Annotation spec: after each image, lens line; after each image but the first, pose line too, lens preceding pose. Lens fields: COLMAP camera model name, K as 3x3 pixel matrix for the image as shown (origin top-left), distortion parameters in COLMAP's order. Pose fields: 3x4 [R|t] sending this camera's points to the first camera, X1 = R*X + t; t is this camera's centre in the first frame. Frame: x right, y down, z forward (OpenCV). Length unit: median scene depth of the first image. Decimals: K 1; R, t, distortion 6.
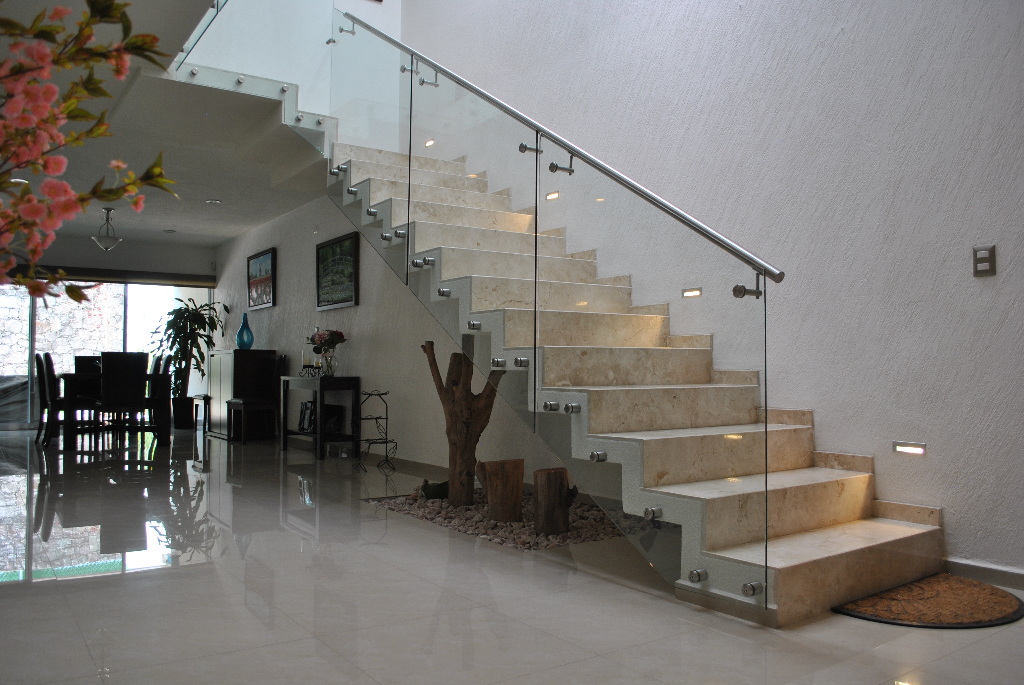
lens RADIAL K [[800.1, 0, 512.0], [0, 800.1, 342.5], [0, 0, 1]] dist [-0.072575, 0.001345]
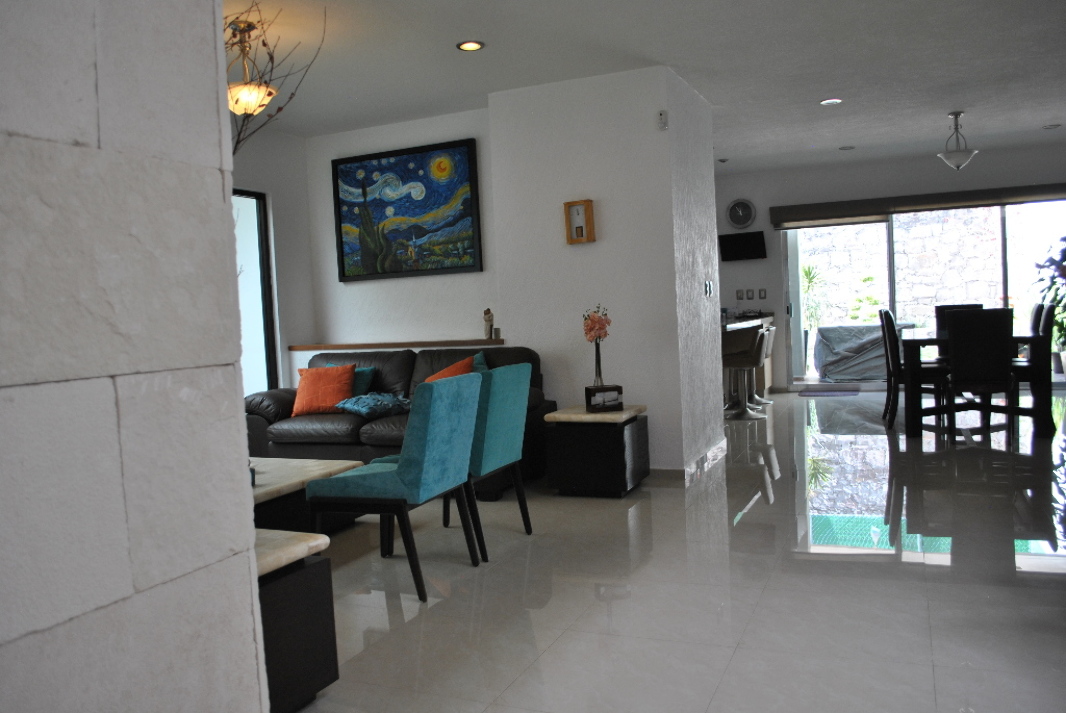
lens RADIAL K [[832.9, 0, 533.0], [0, 832.9, 356.5], [0, 0, 1]] dist [-0.072575, 0.001345]
pose [[0.514561, 0.019784, -0.857226, -0.044777], [0.082432, 0.993962, 0.072420, -0.023385], [0.853482, -0.107928, 0.509823, 0.189823]]
